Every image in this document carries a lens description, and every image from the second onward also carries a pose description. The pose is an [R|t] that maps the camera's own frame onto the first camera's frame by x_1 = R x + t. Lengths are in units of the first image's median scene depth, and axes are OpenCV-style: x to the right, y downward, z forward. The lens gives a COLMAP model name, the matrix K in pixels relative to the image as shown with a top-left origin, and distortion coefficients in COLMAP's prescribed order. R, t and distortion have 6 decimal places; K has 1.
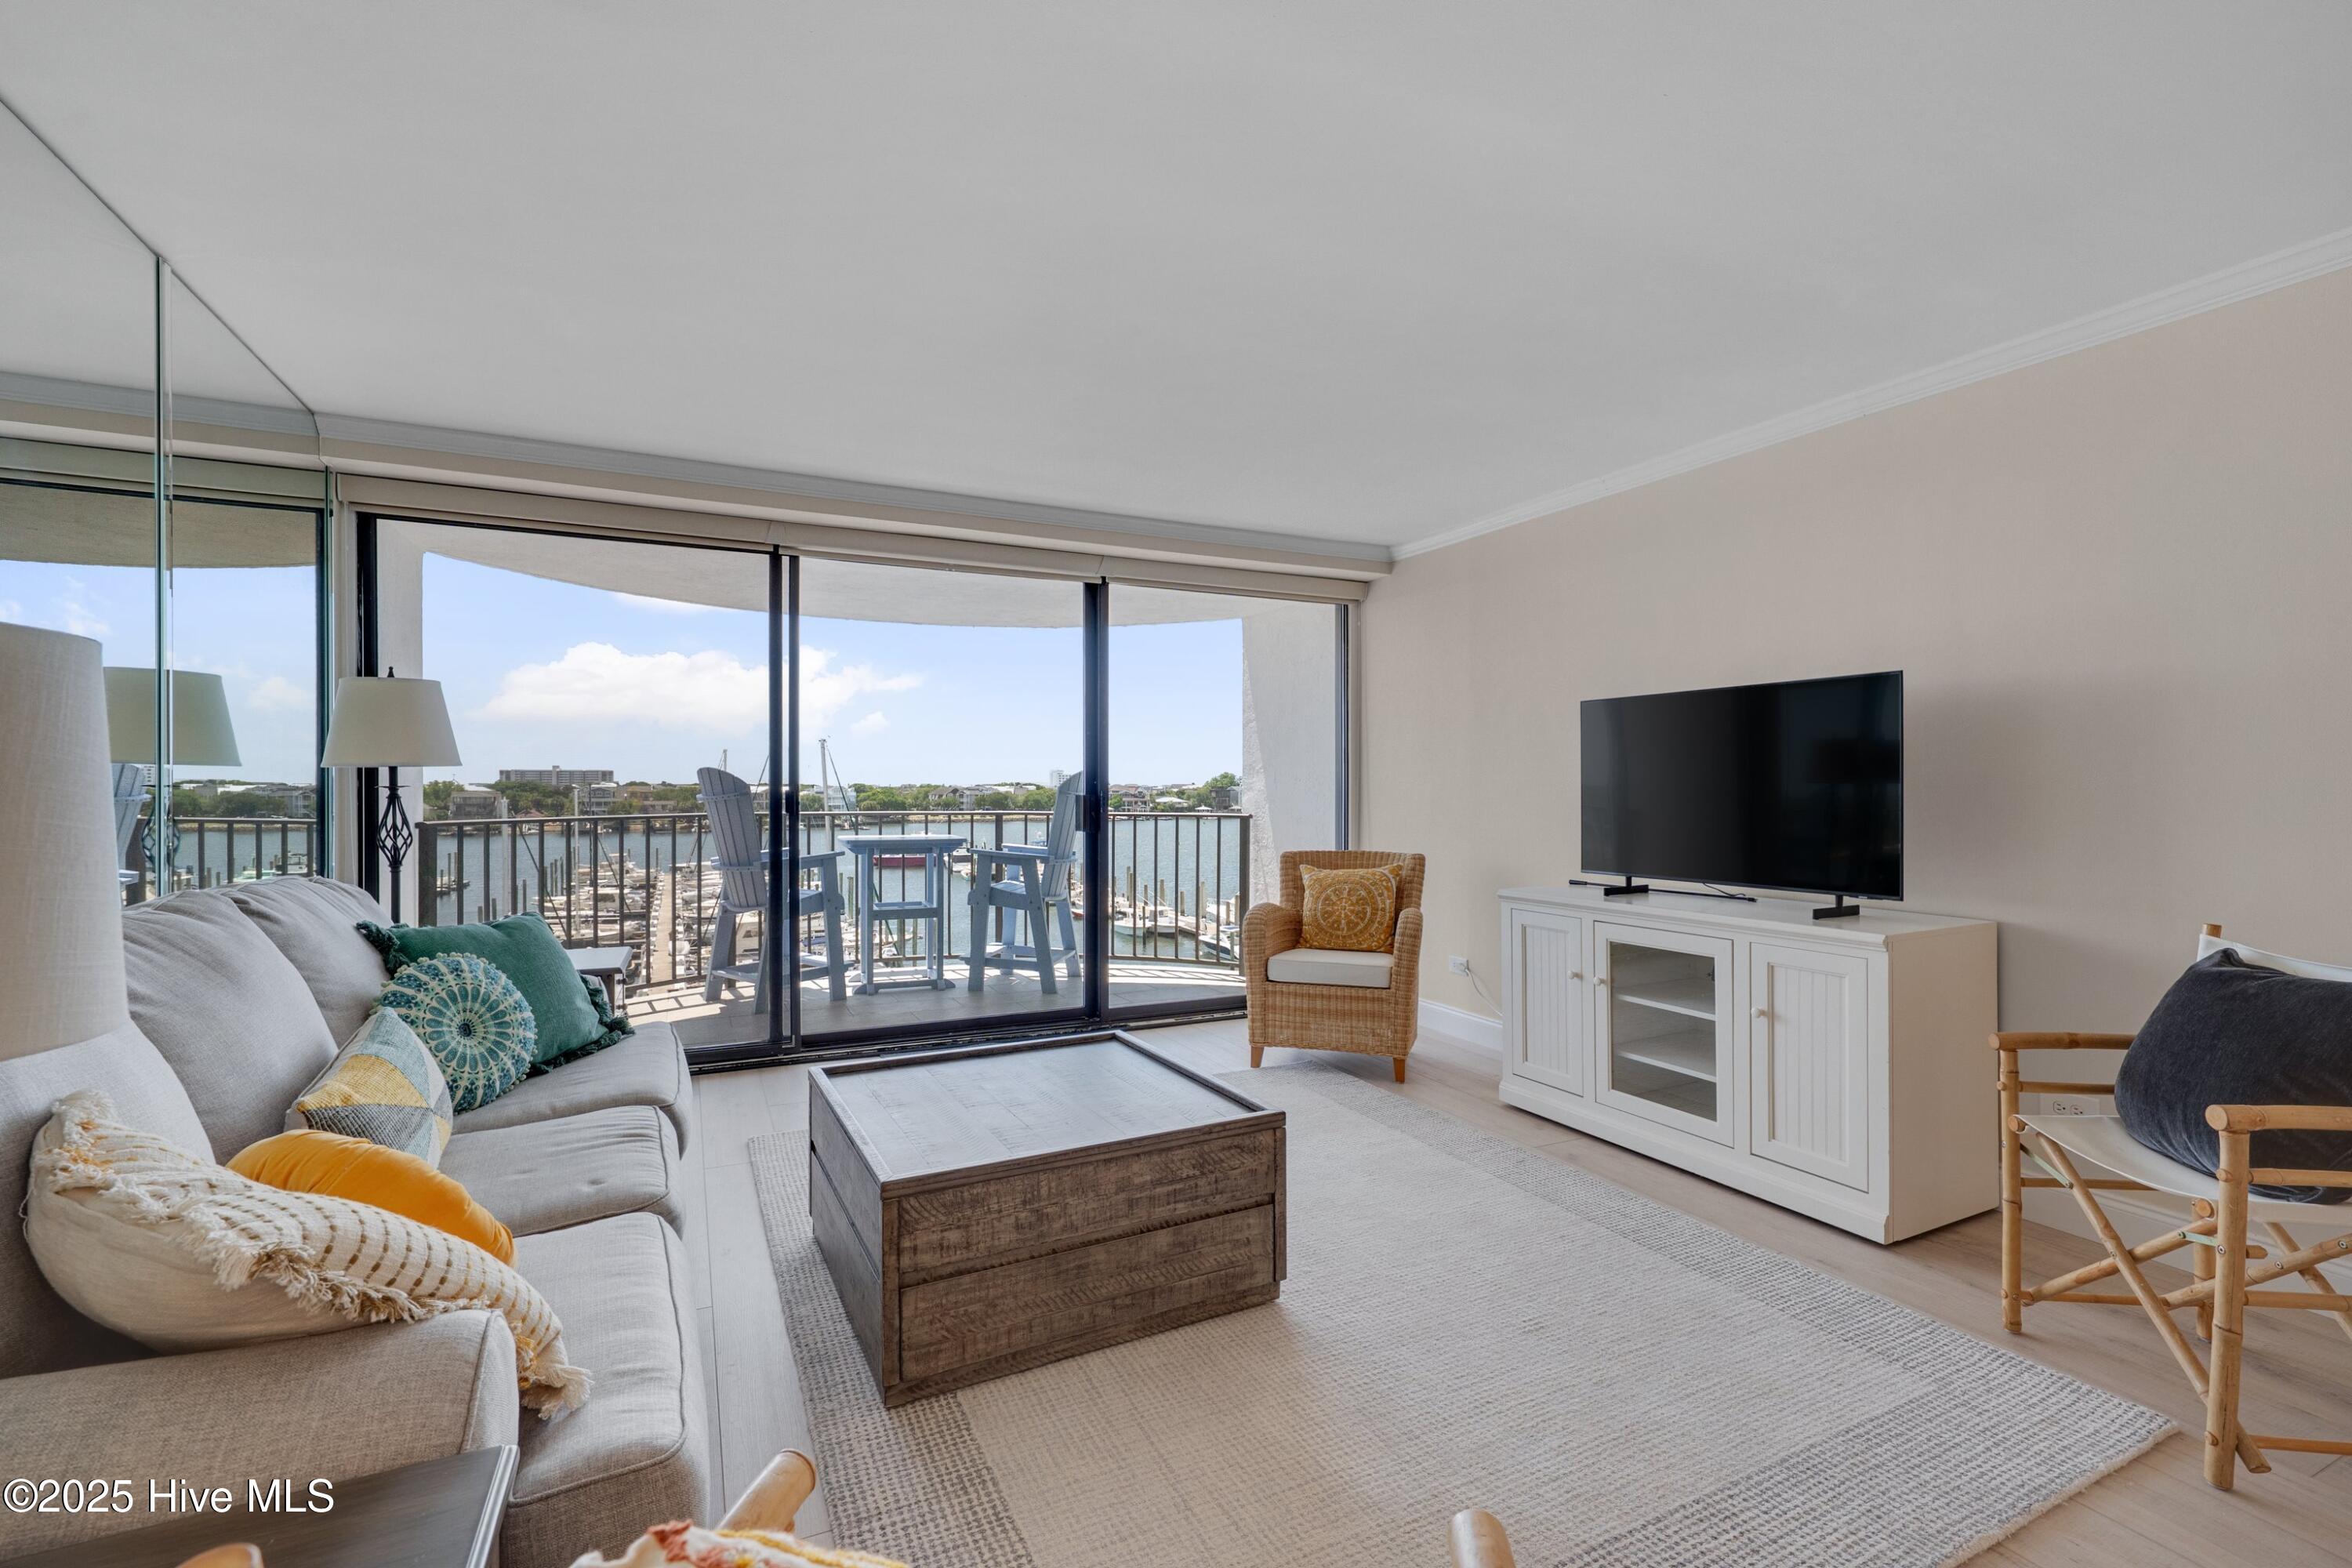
lens RADIAL K [[1031.0, 0, 1194.1], [0, 1031.0, 784.4], [0, 0, 1]] dist [-0.010351, -0.000111]
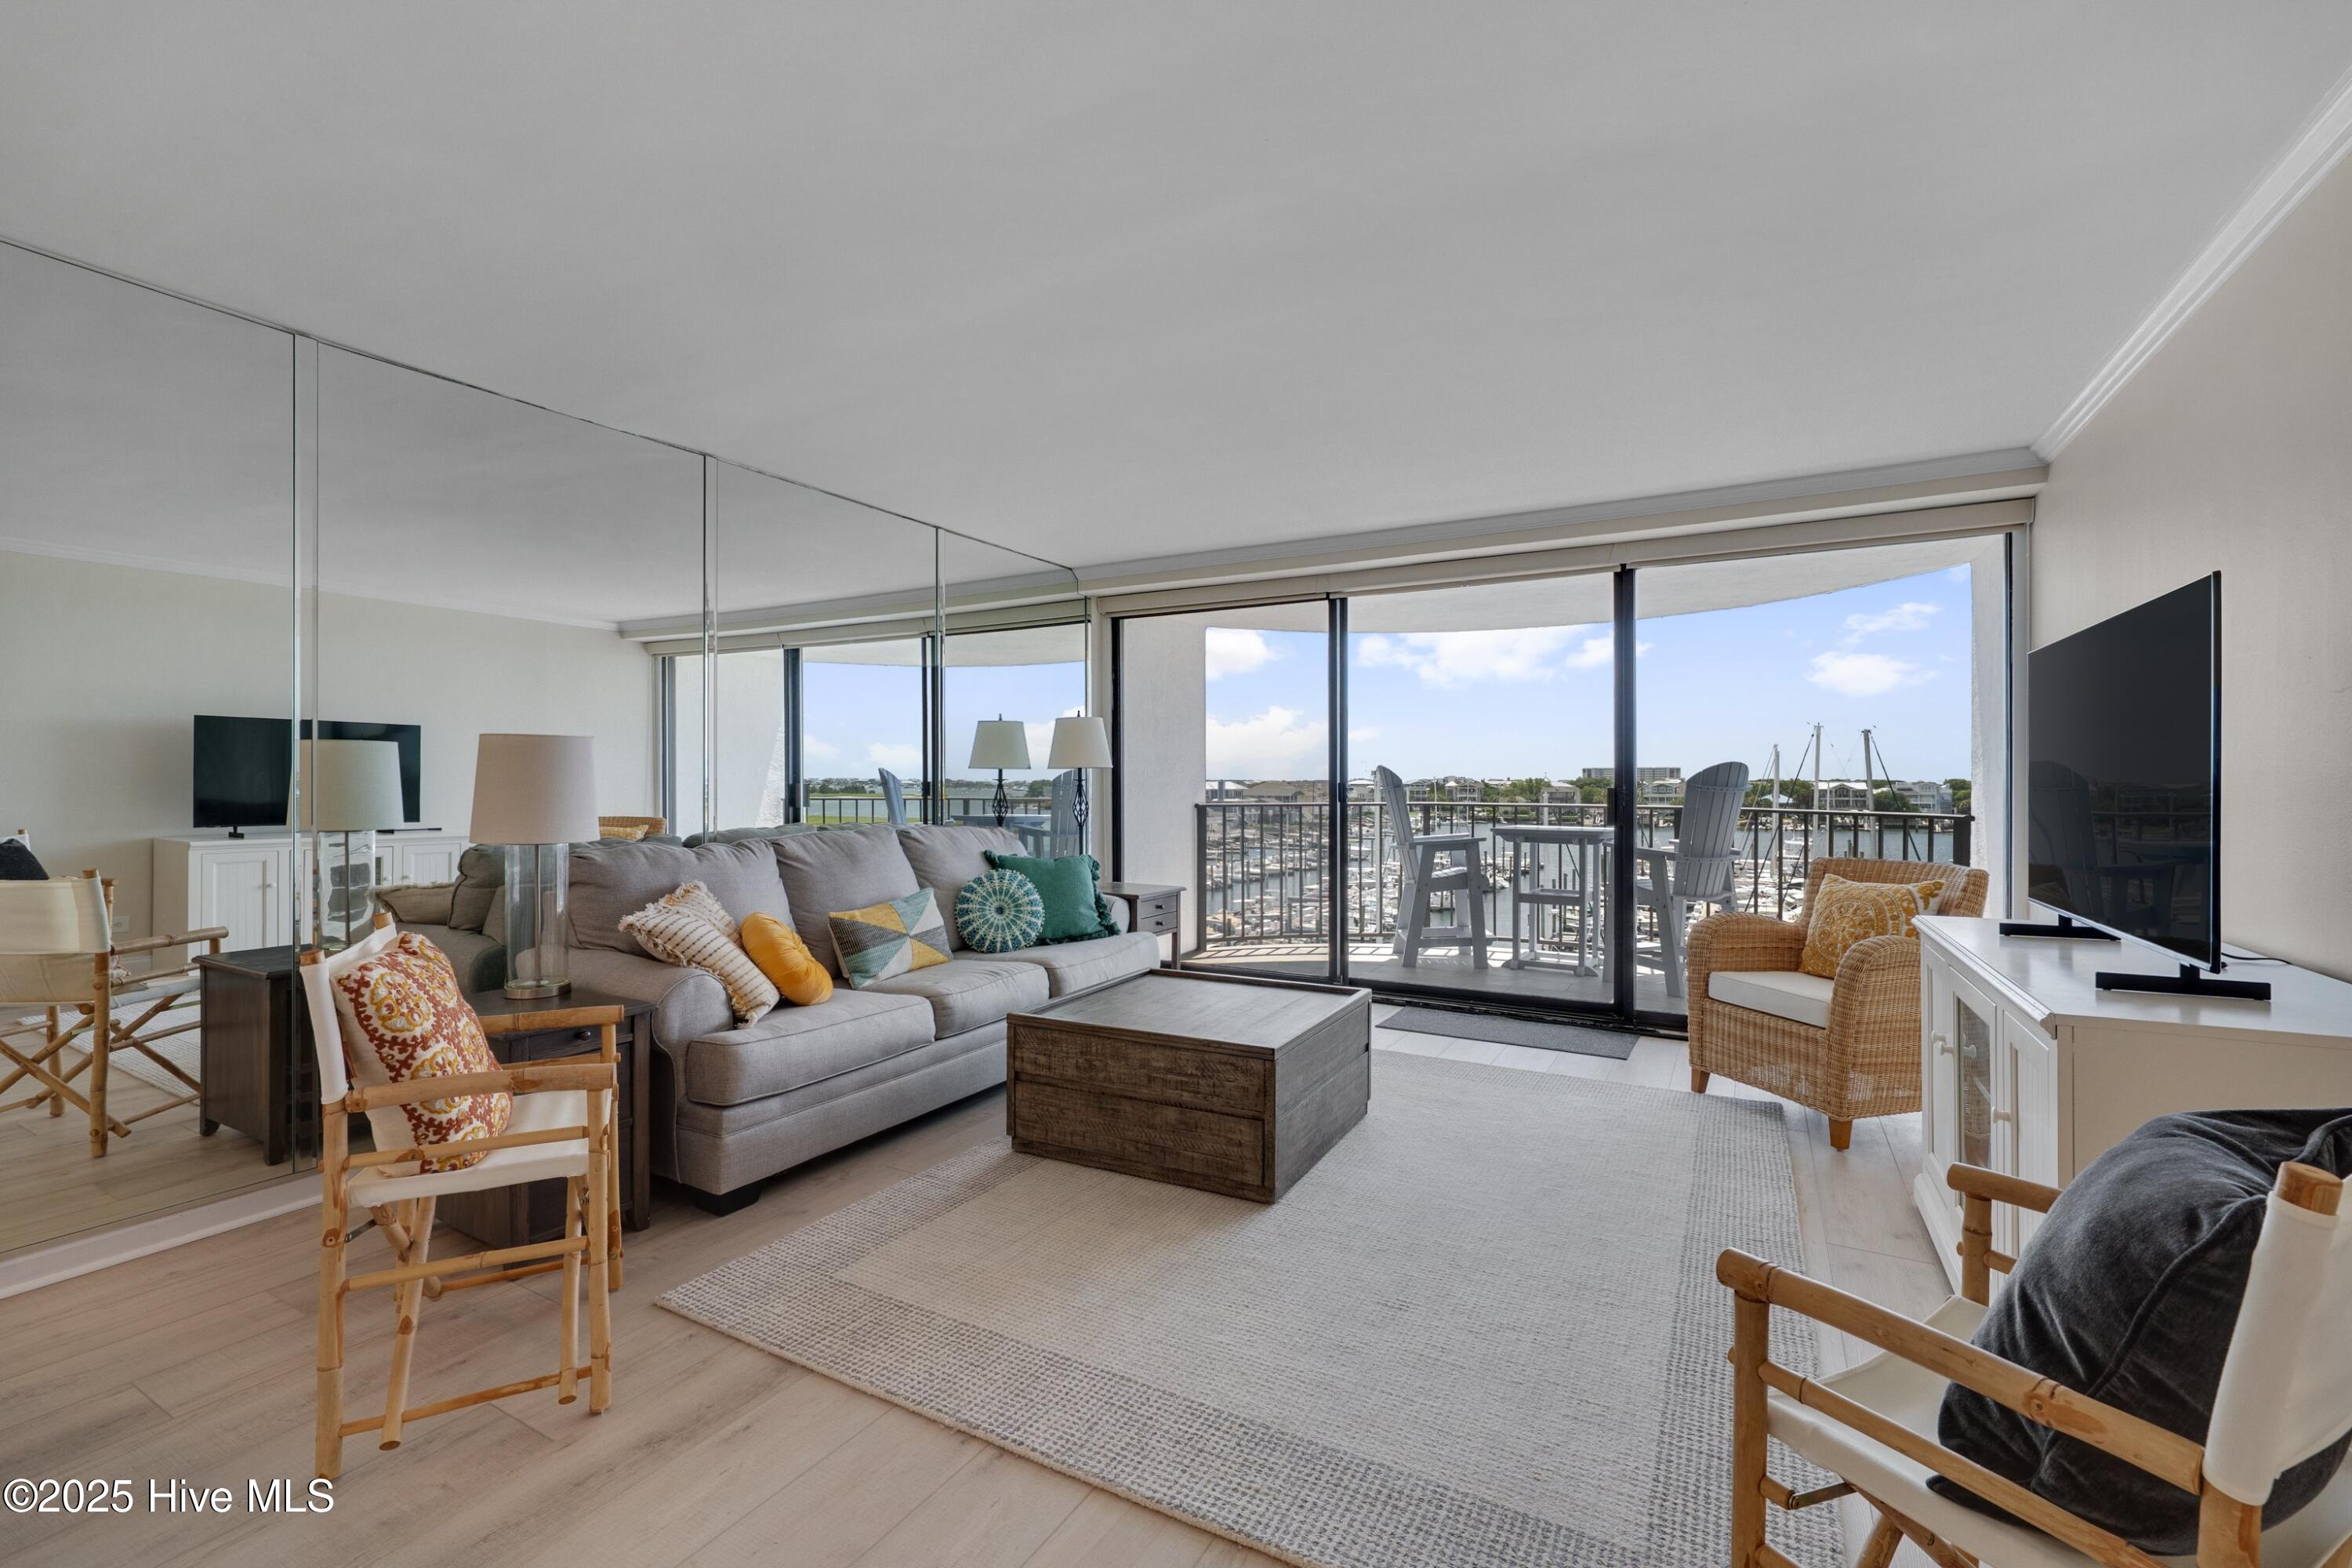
lens RADIAL K [[1008.1, 0, 1176.0], [0, 1008.1, 784.0], [0, 0, 1]] dist [-0.001976, -0.000067]
pose [[0.559704, 0.001526, -0.828691, 0.522781], [0.001182, 0.999996, 0.002640, 0.003593], [0.828691, -0.002457, 0.559700, 0.131731]]
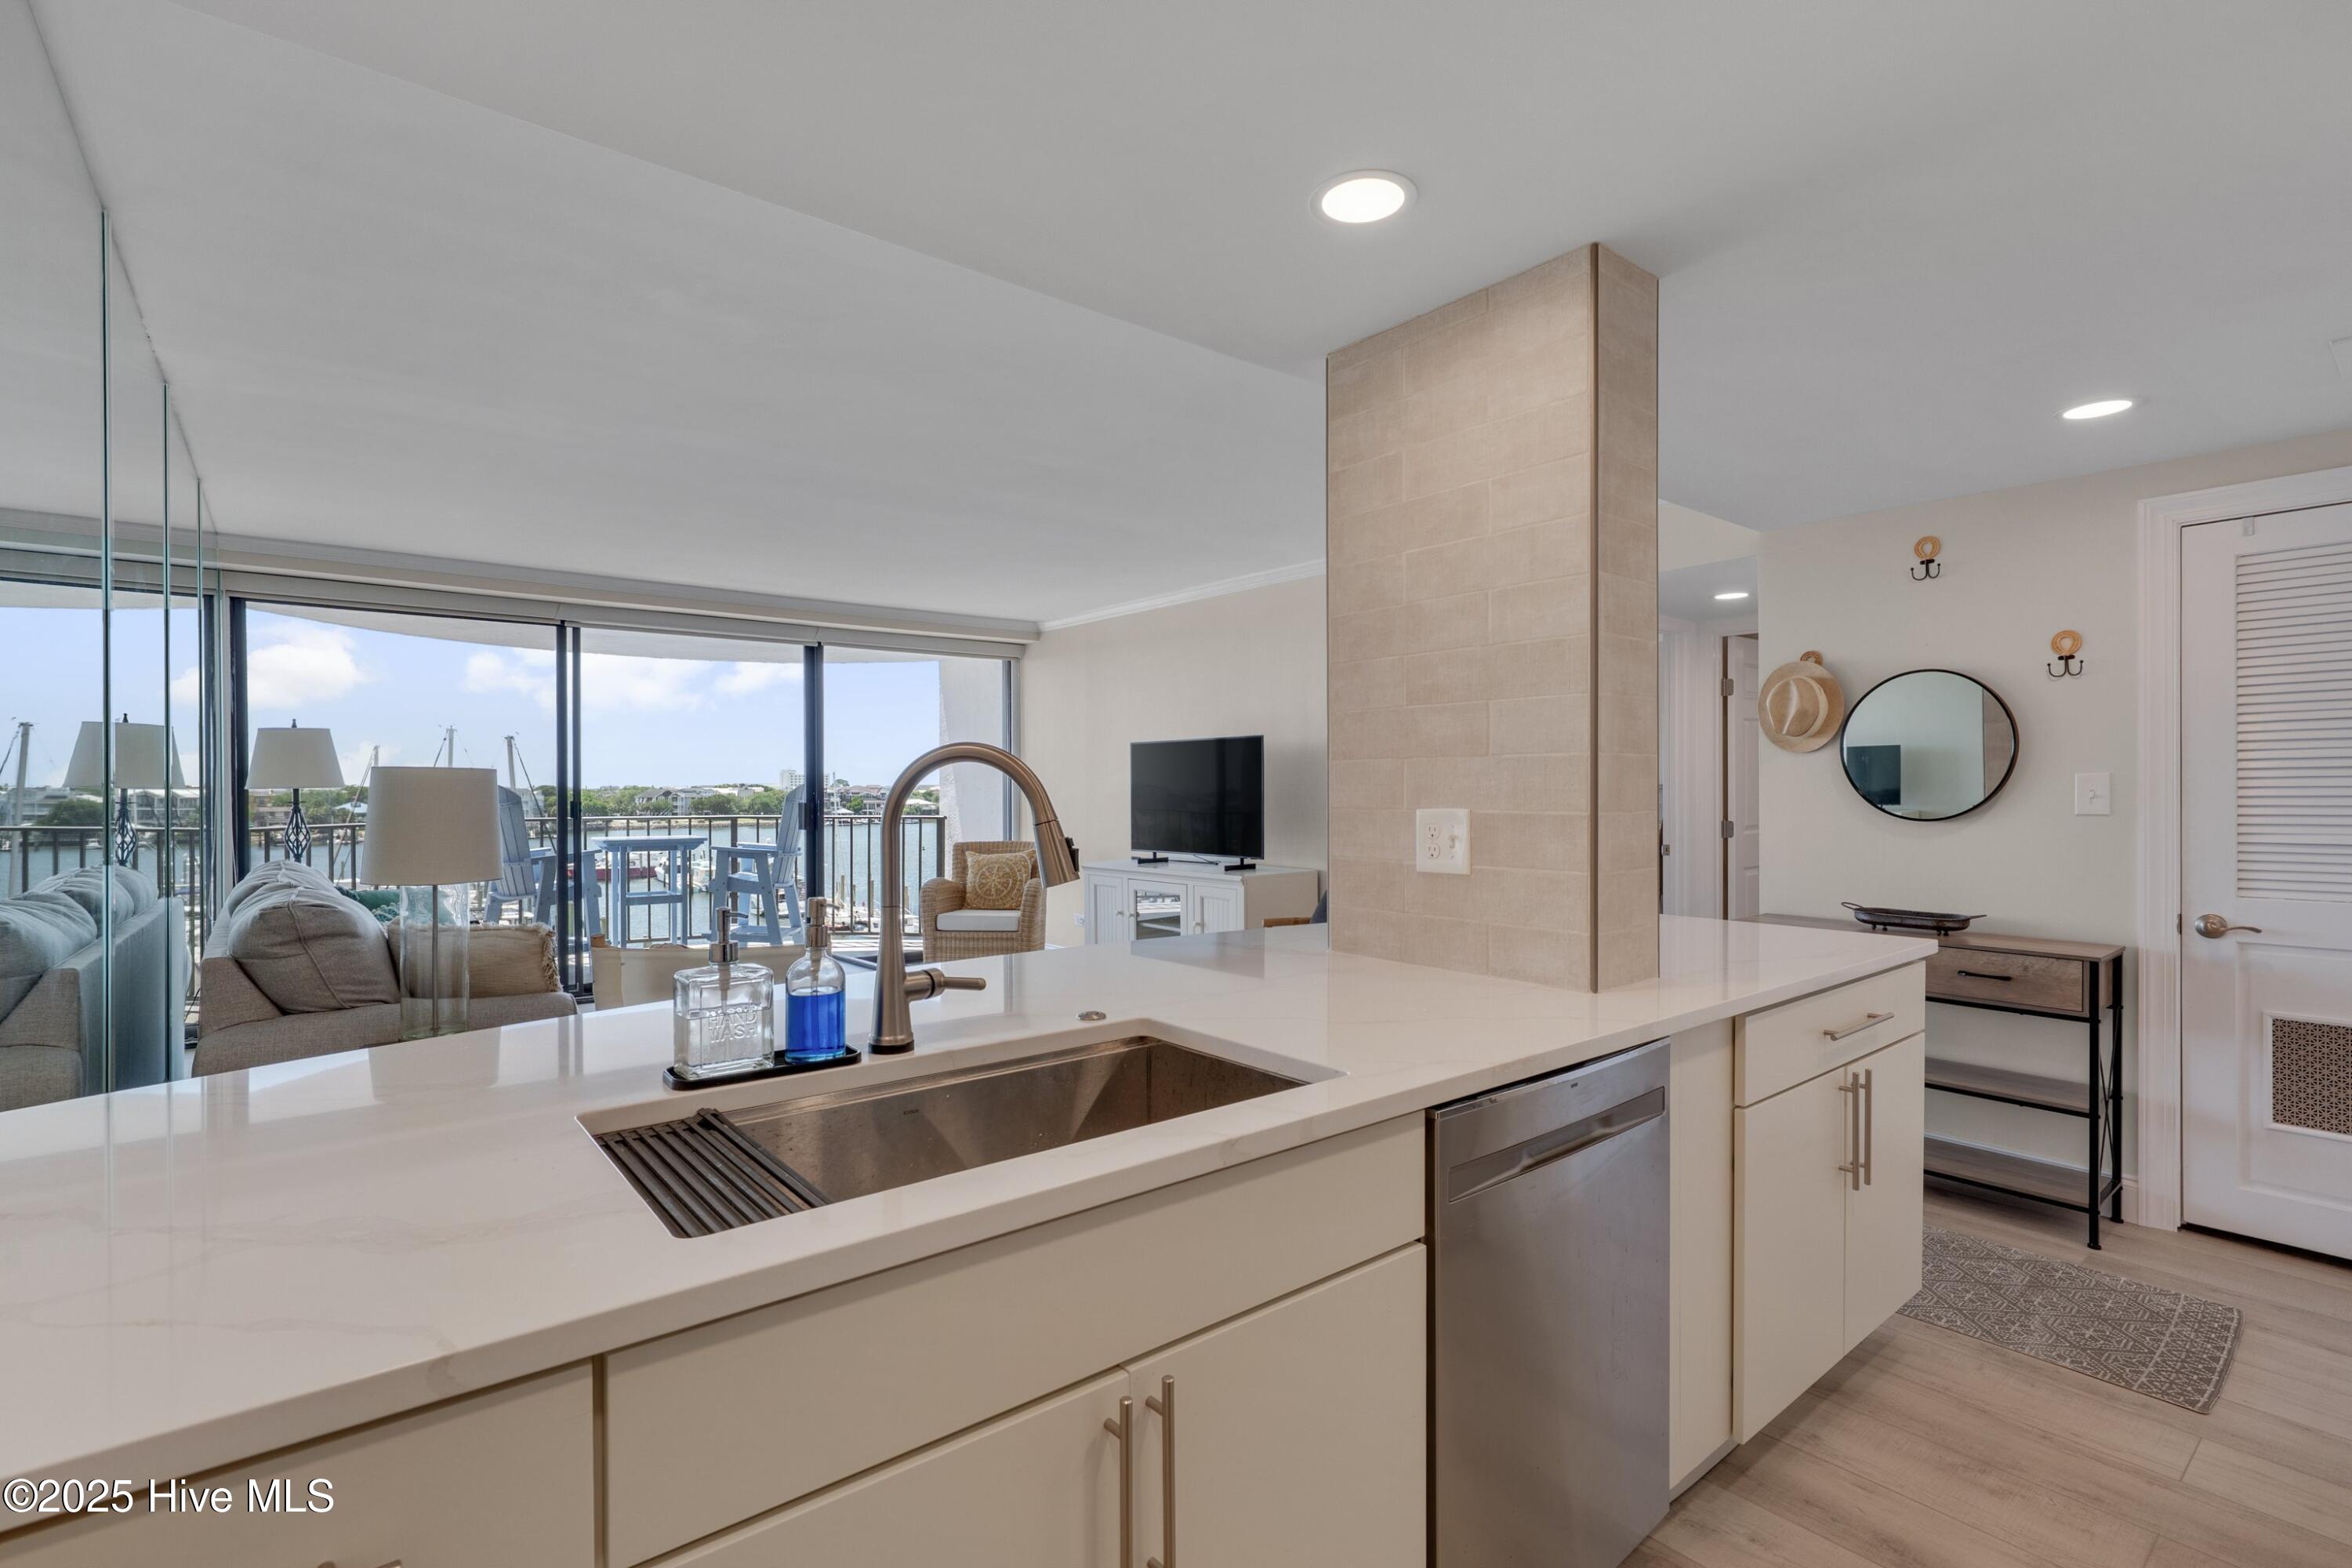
lens RADIAL K [[1073.7, 0, 1181.5], [0, 1073.7, 788.9], [0, 0, 1]] dist [-0.002373, 0.000127]
pose [[0.976092, -0.003292, 0.217335, 0.078047], [0.002494, 0.999989, 0.003946, -0.013787], [-0.217346, -0.003310, 0.976089, -0.540890]]
